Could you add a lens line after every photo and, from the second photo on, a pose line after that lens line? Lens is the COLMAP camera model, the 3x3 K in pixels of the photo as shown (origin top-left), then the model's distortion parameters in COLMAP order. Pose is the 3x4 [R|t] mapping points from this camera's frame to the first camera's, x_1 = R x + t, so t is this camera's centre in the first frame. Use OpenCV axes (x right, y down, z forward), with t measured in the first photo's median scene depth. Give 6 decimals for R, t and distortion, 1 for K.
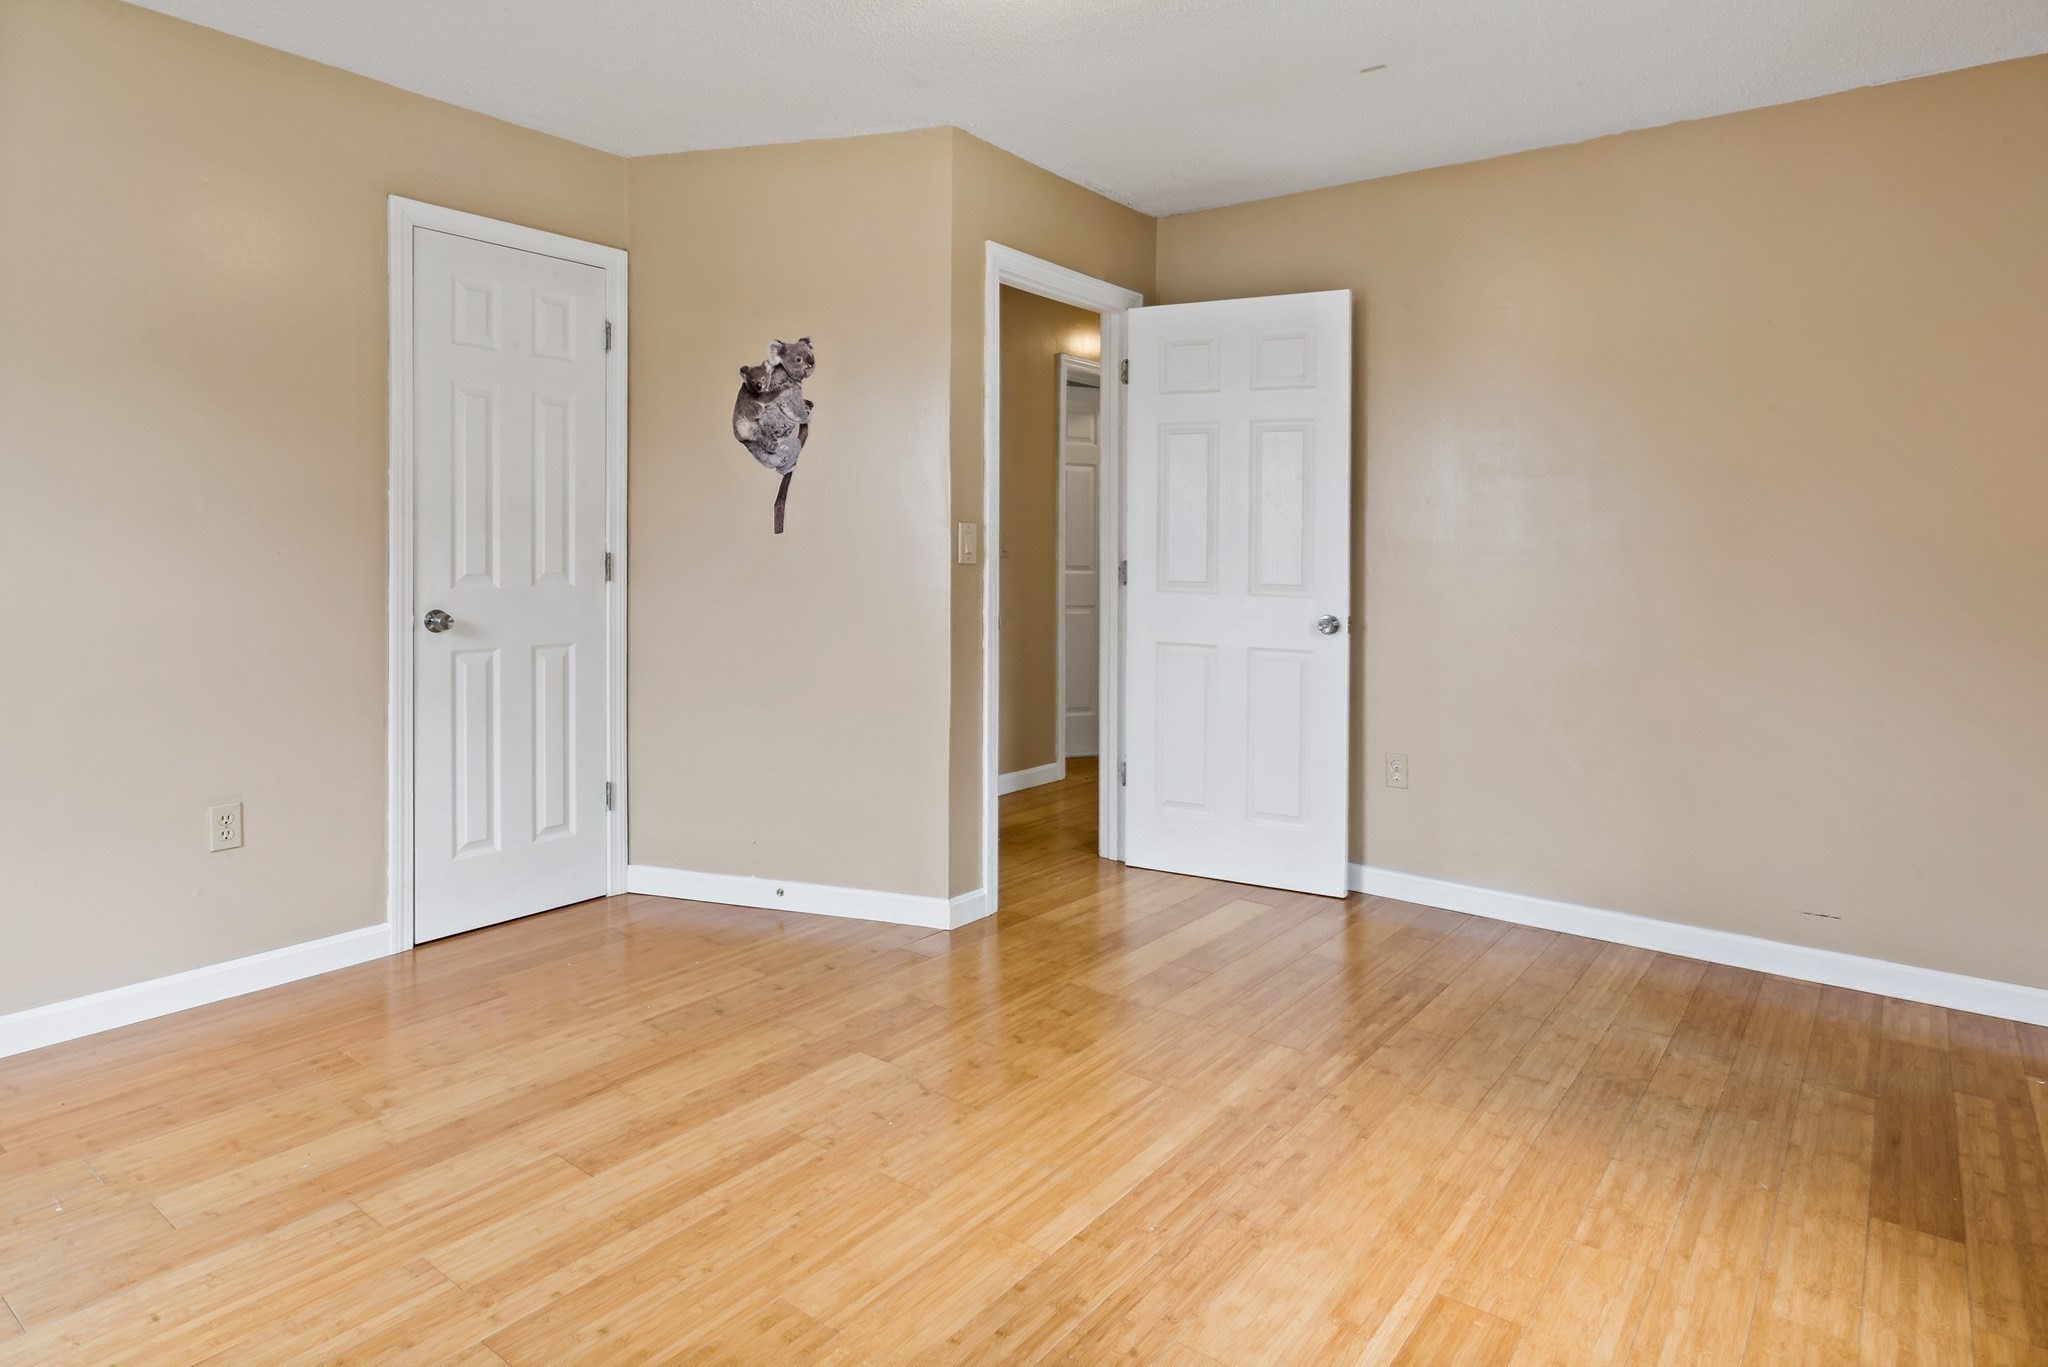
lens RADIAL K [[1130.6, 0, 1026.8], [0, 1130.6, 554.3], [0, 0, 1]] dist [0.000993, 0.000449]
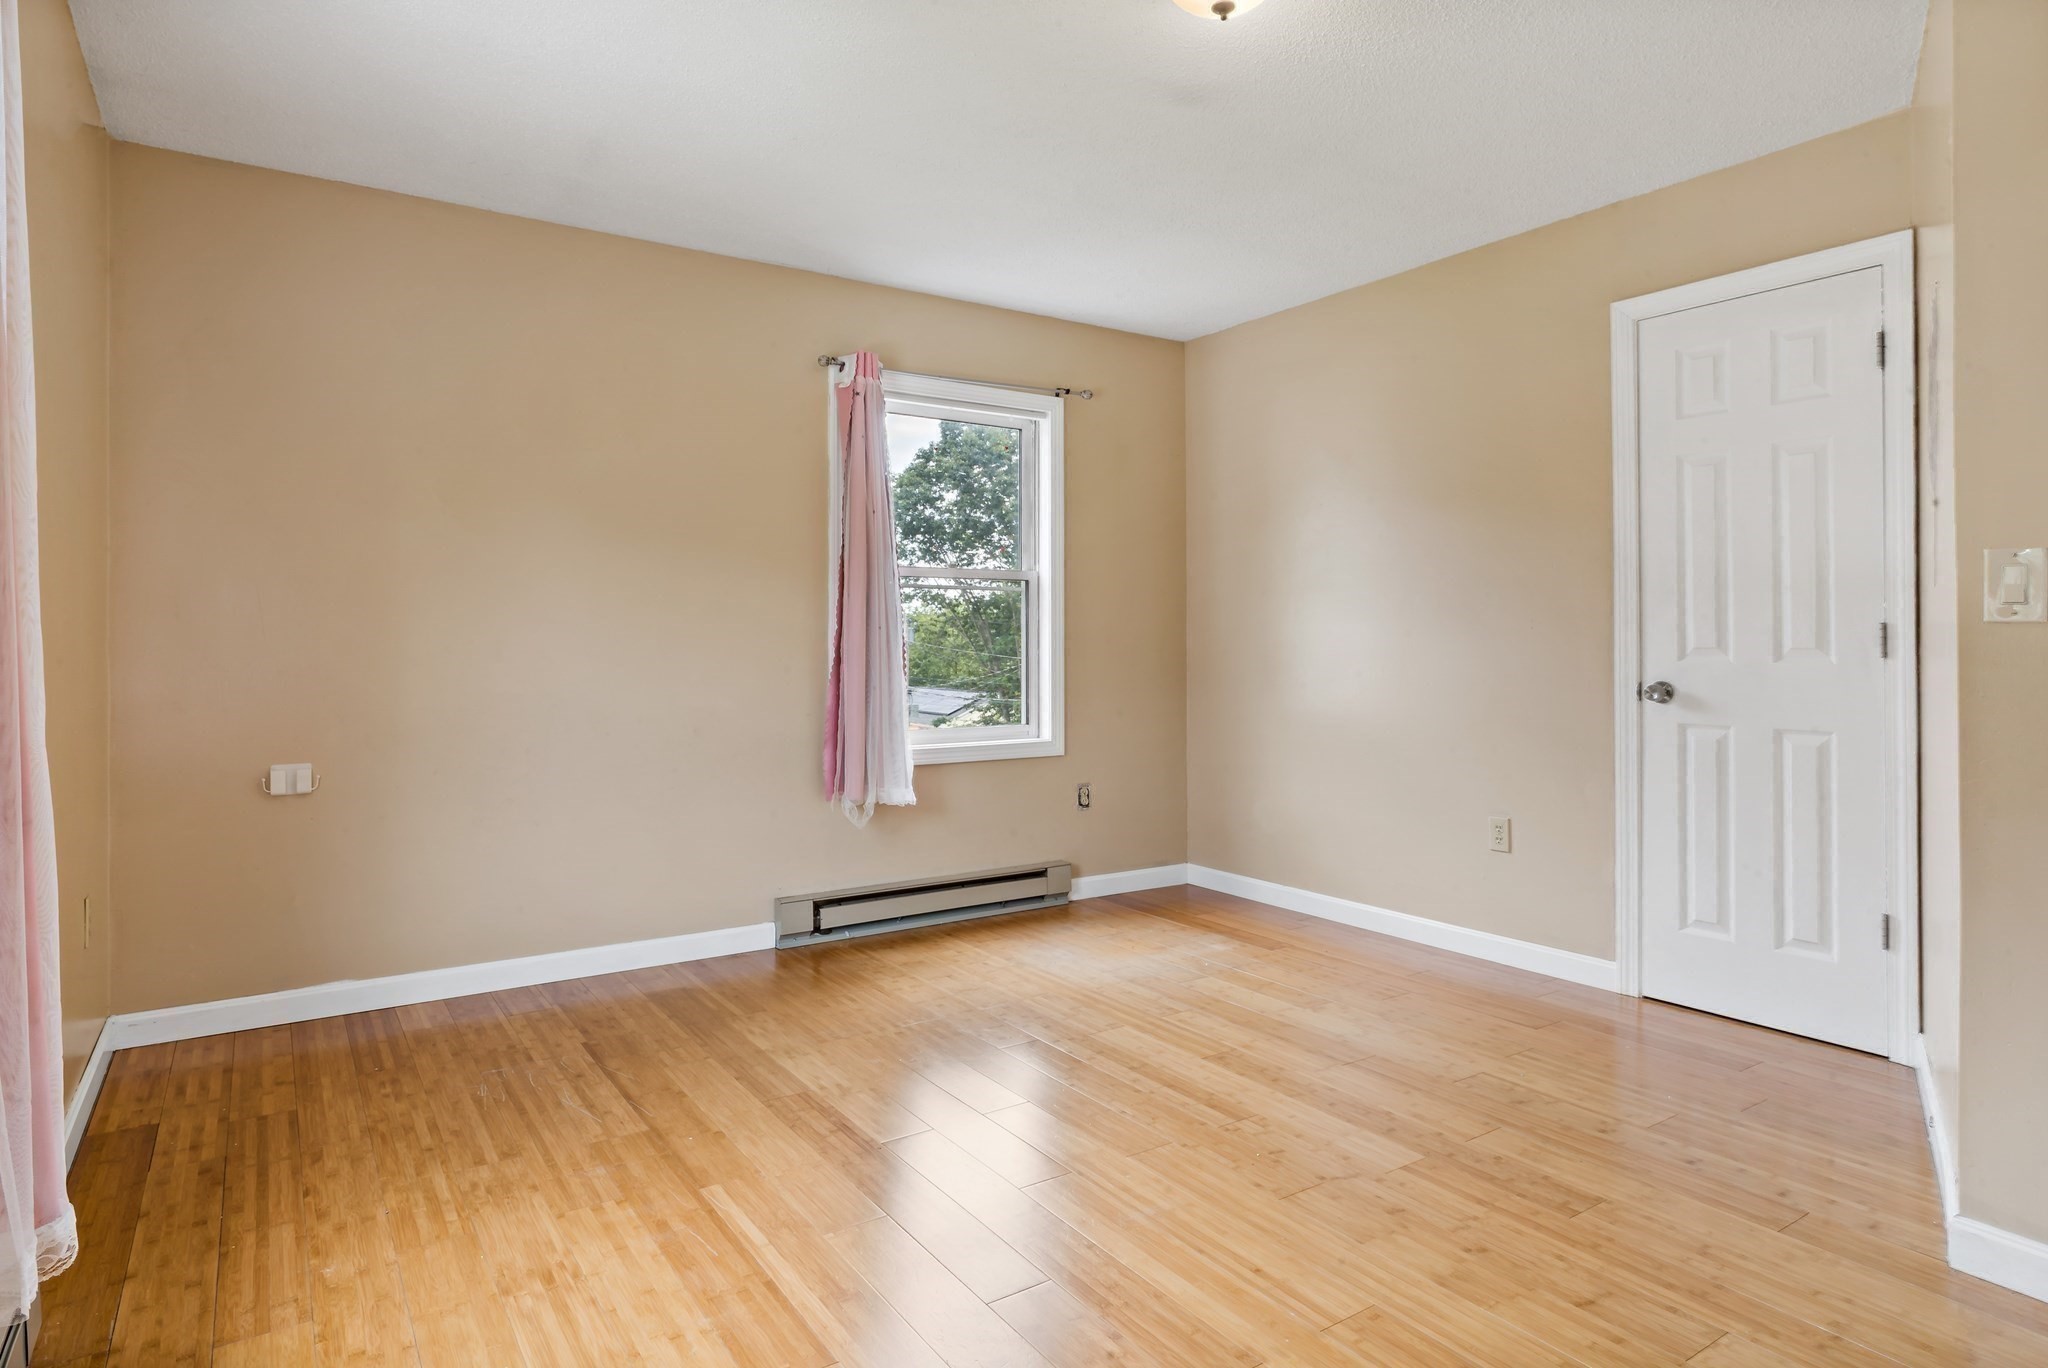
lens RADIAL K [[1156.3, 0, 1021.7], [0, 1156.3, 650.6], [0, 0, 1]] dist [-0.000249, 0.000350]
pose [[-0.311010, -0.005647, -0.950390, 0.771588], [-0.008077, 0.999962, -0.003299, 0.034170], [0.950372, 0.006650, -0.311044, 0.896265]]
